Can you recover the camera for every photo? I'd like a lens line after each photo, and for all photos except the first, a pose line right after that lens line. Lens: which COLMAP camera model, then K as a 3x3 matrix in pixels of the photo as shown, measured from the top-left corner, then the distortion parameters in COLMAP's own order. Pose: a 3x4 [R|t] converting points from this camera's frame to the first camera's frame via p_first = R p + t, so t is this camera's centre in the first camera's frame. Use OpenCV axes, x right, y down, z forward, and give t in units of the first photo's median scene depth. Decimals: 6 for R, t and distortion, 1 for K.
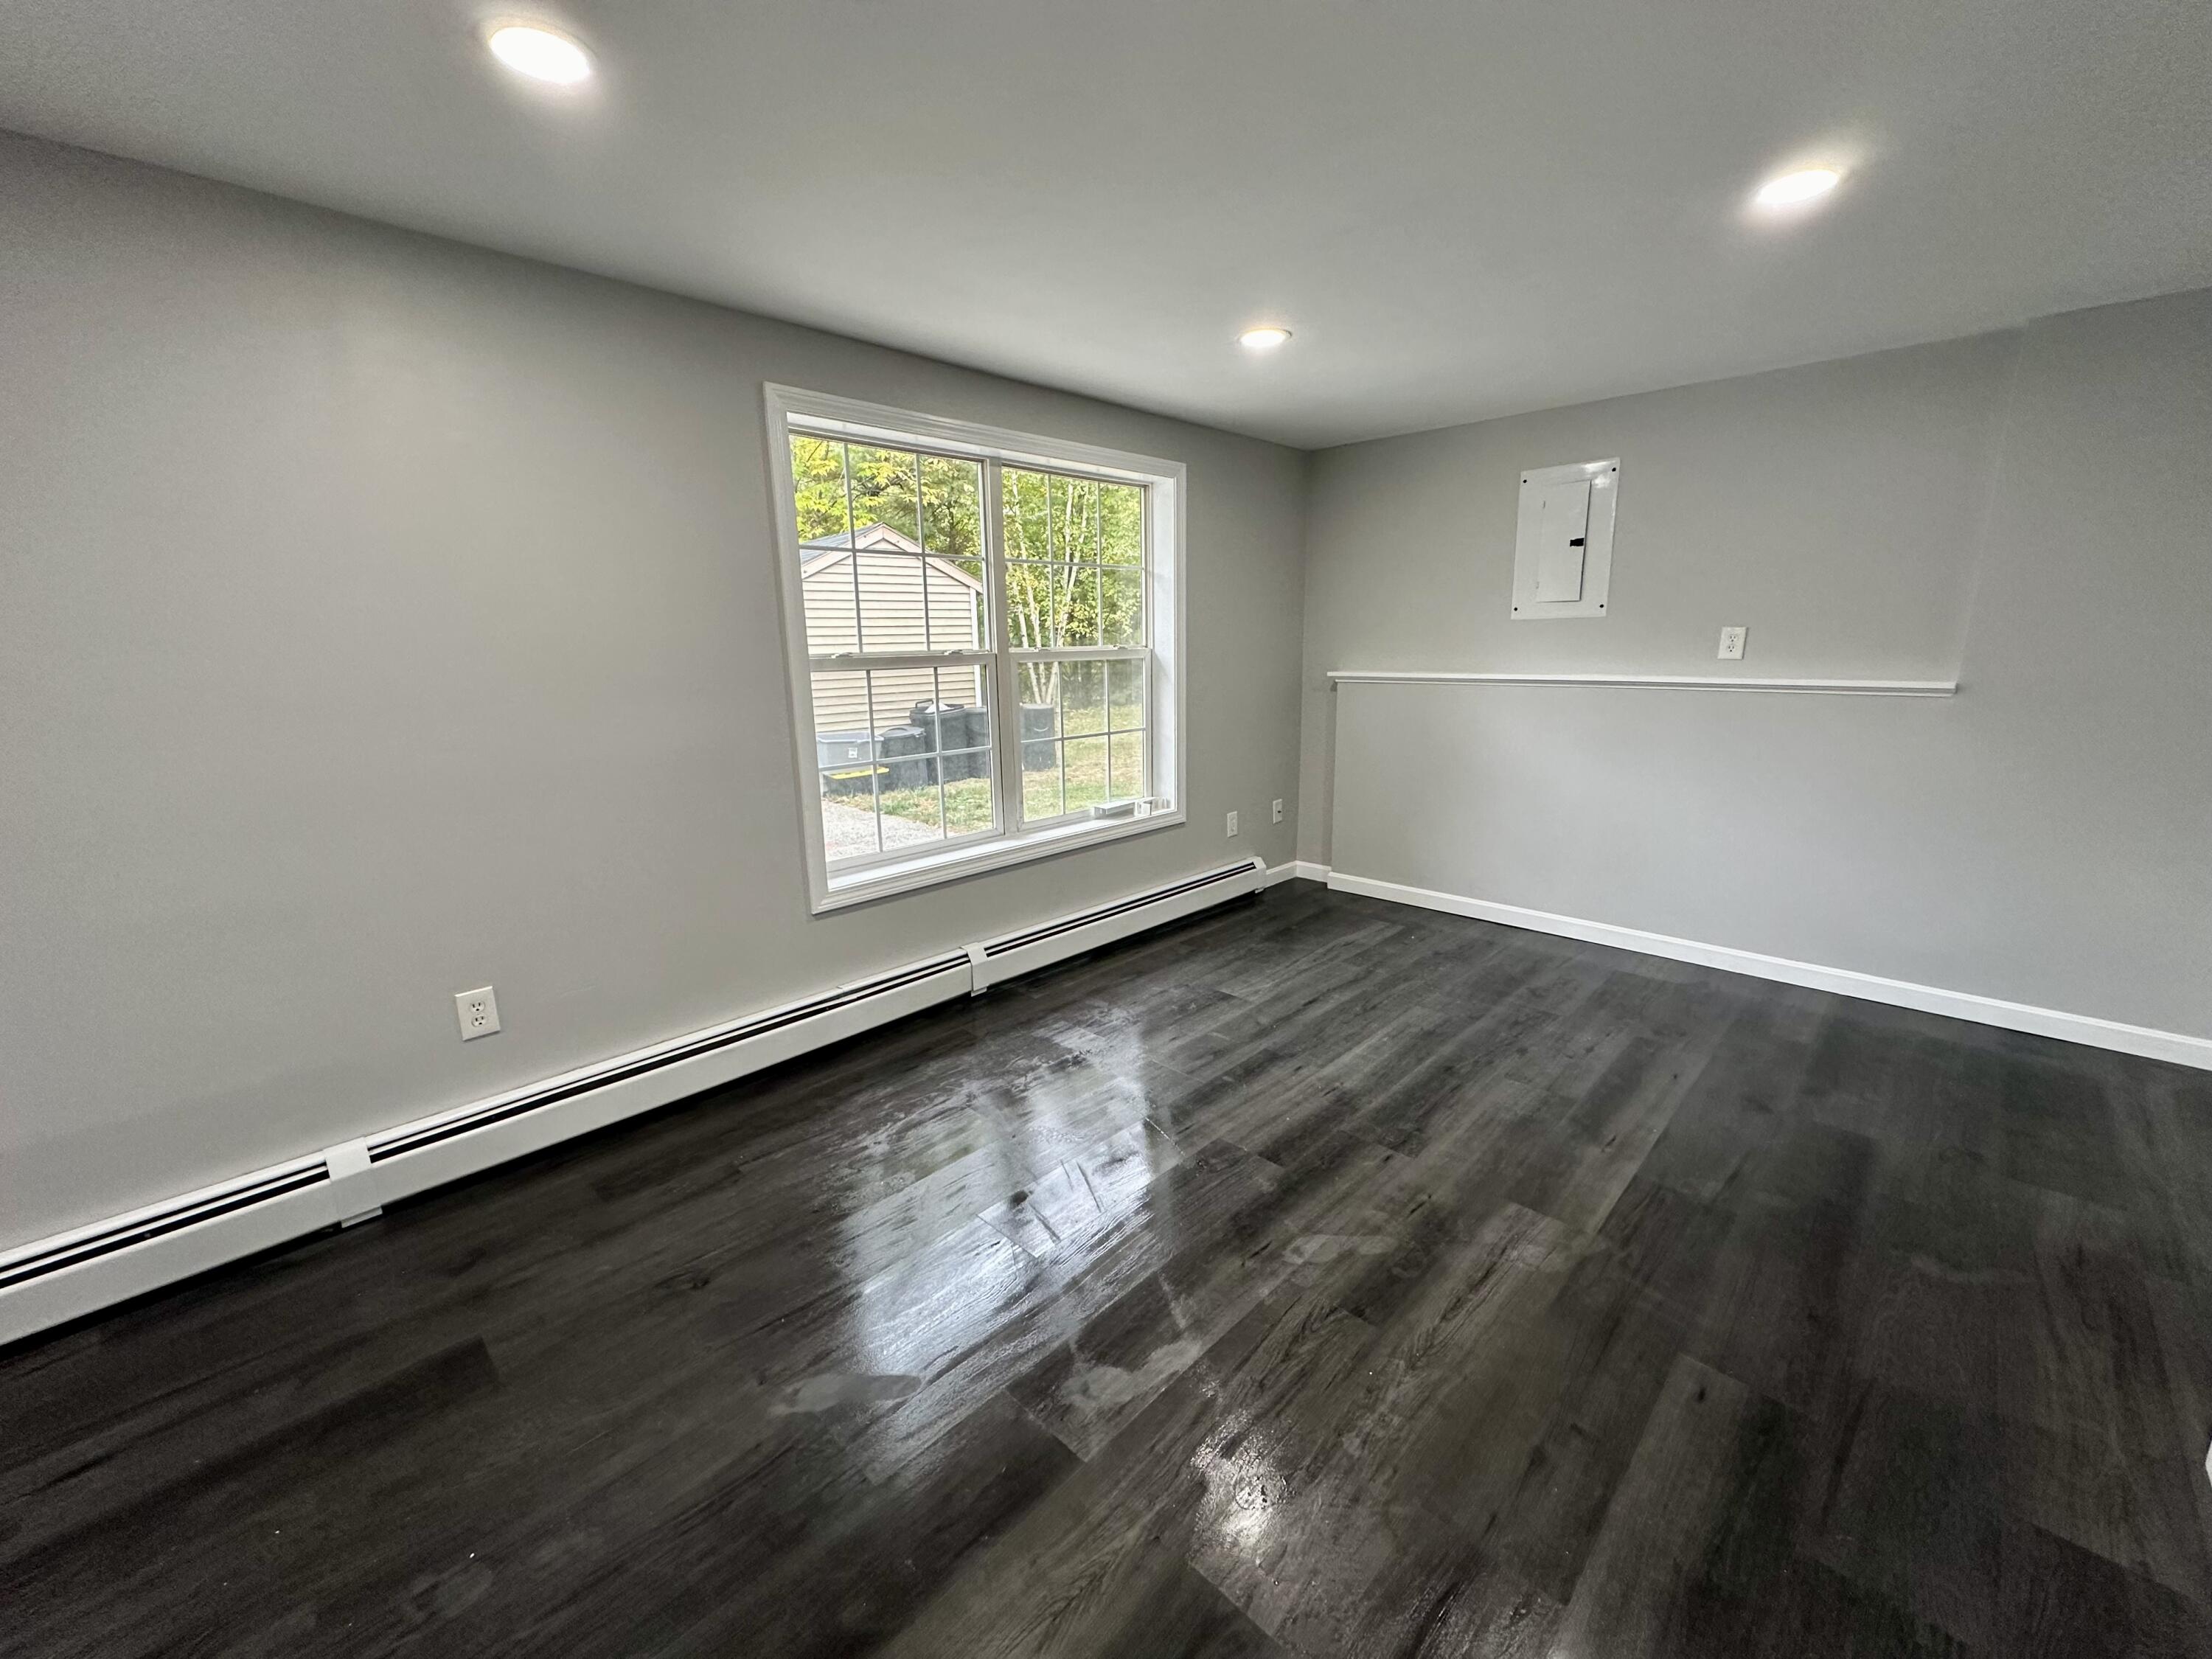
lens RADIAL K [[877.7, 0, 1106.0], [0, 877.7, 829.5], [0, 0, 1]] dist [-0.001927, 0.000316]
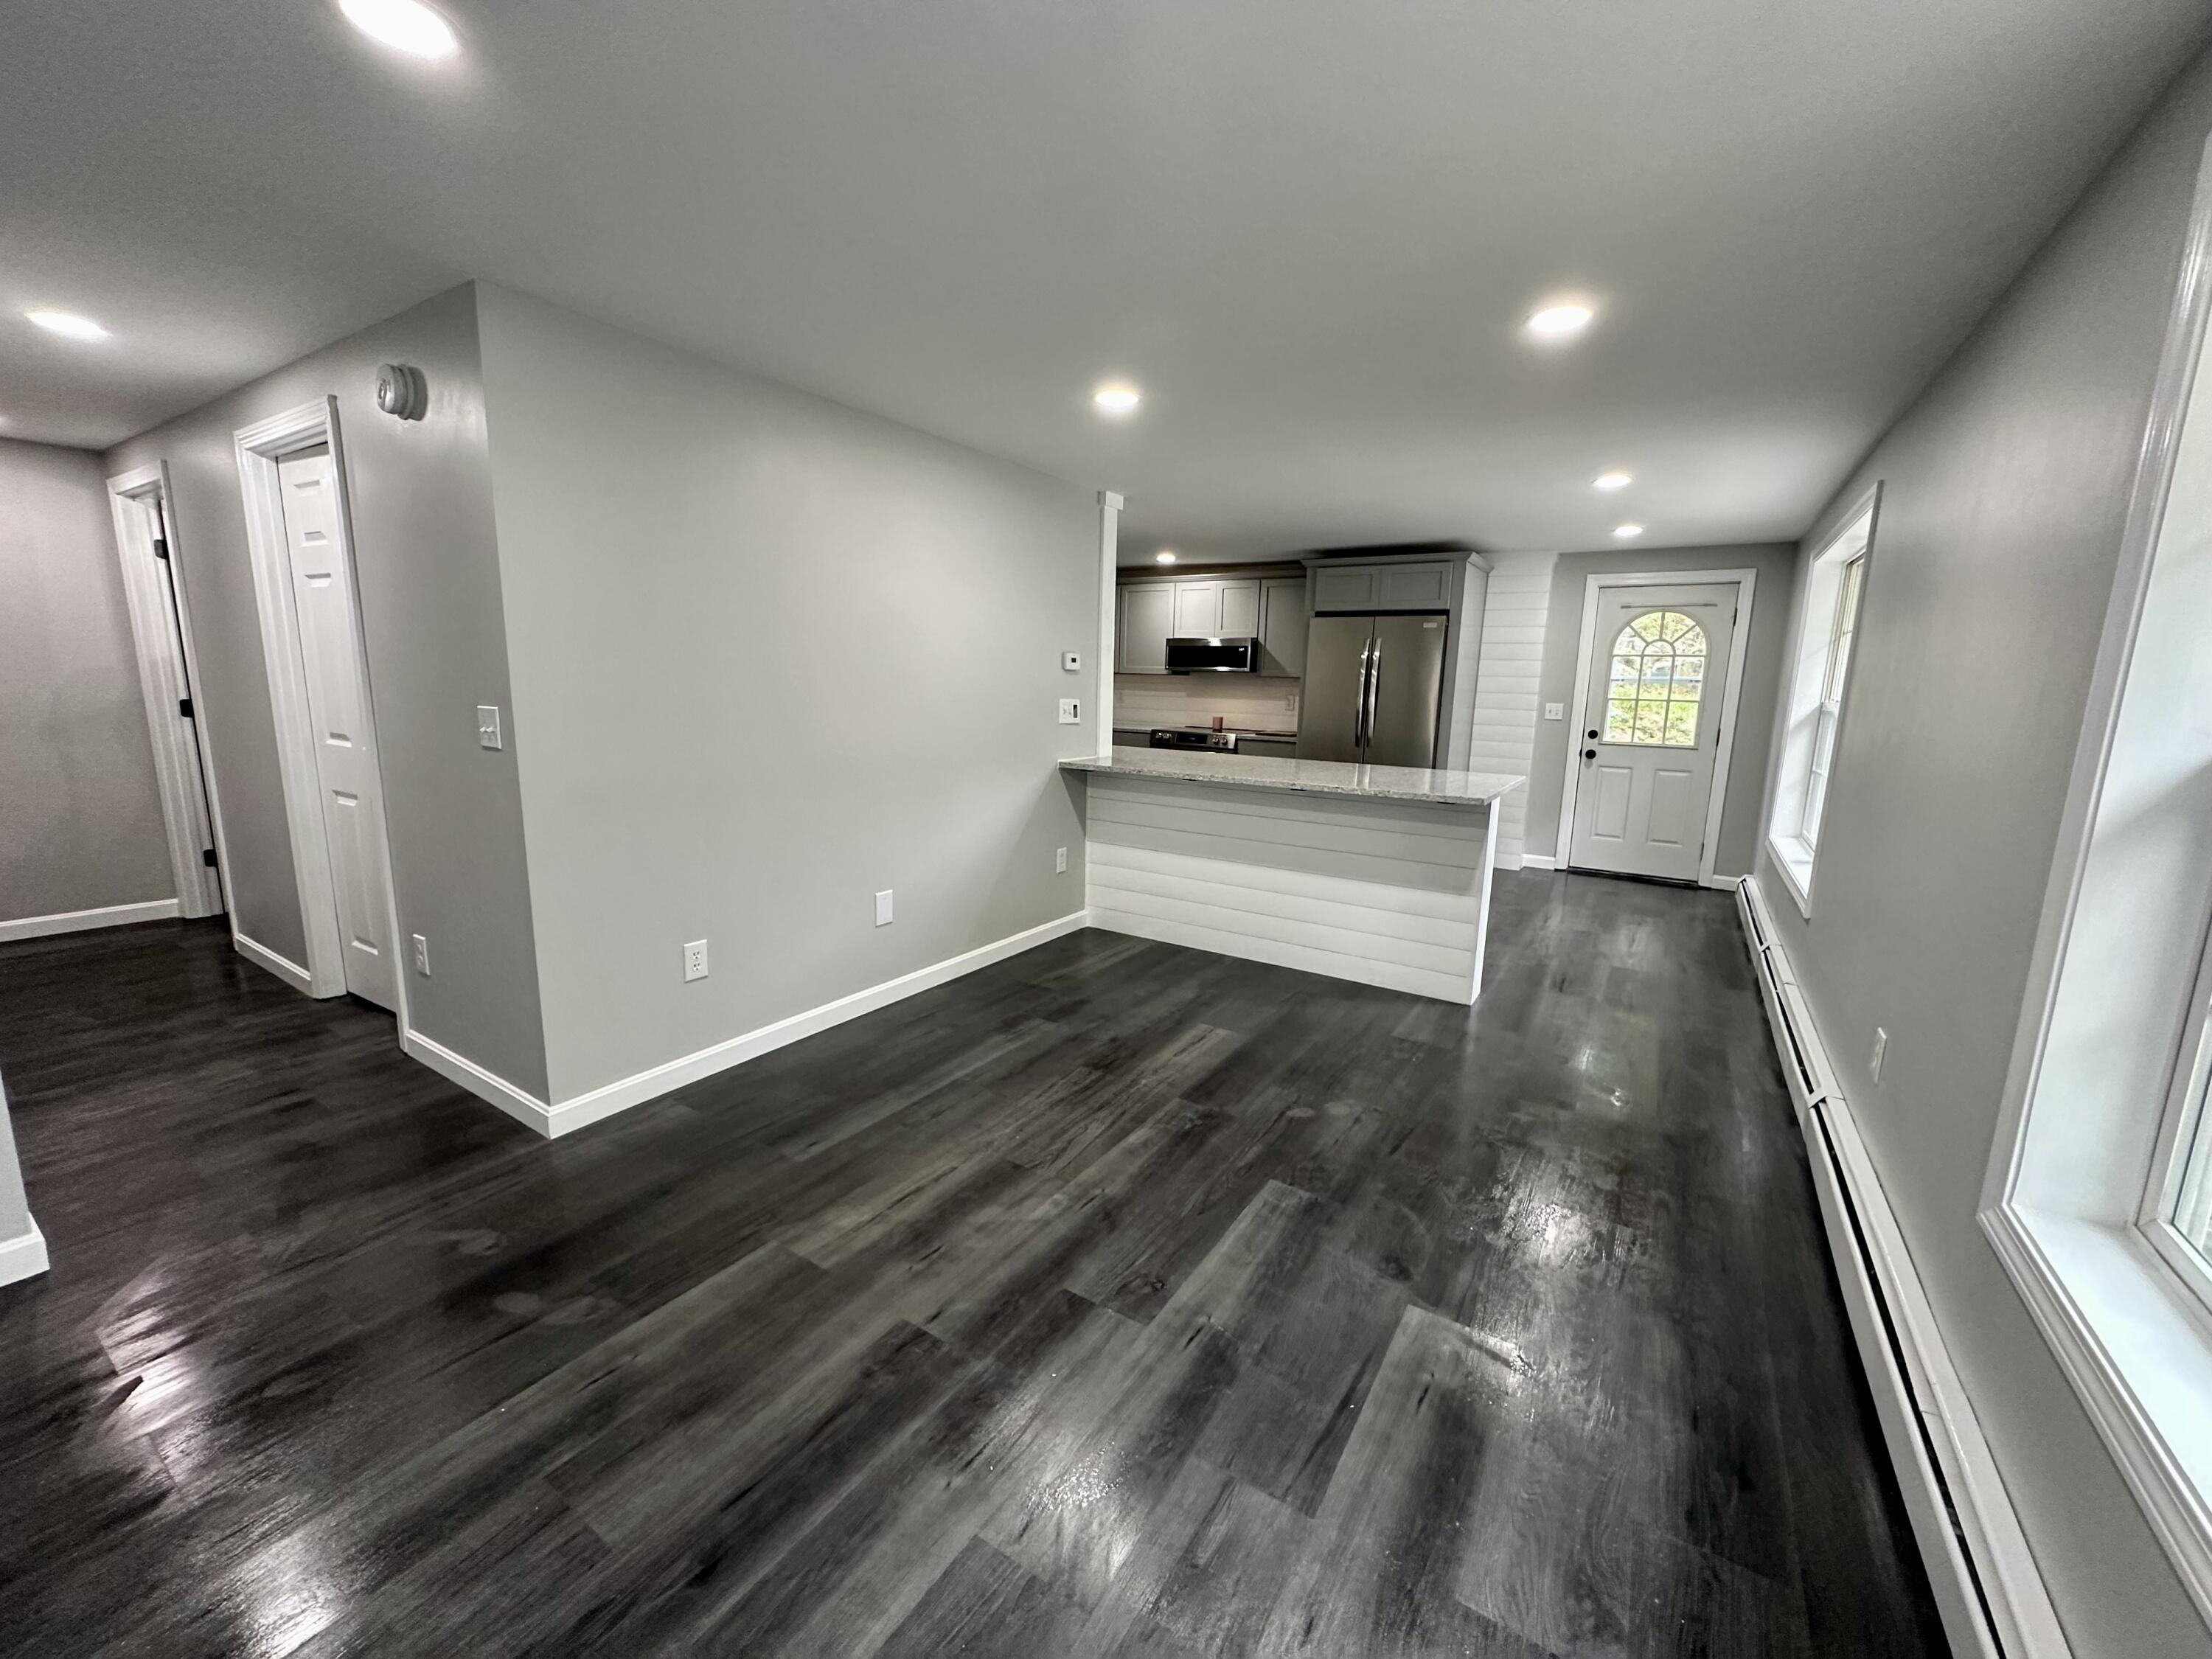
lens RADIAL K [[877.7, 0, 1106.0], [0, 877.7, 829.5], [0, 0, 1]] dist [-0.001927, 0.000316]
pose [[-0.978072, 0.030738, -0.205984, 0.317977], [-0.050162, 0.925163, 0.376241, -0.342121], [0.202134, 0.378324, -0.903334, 1.575093]]
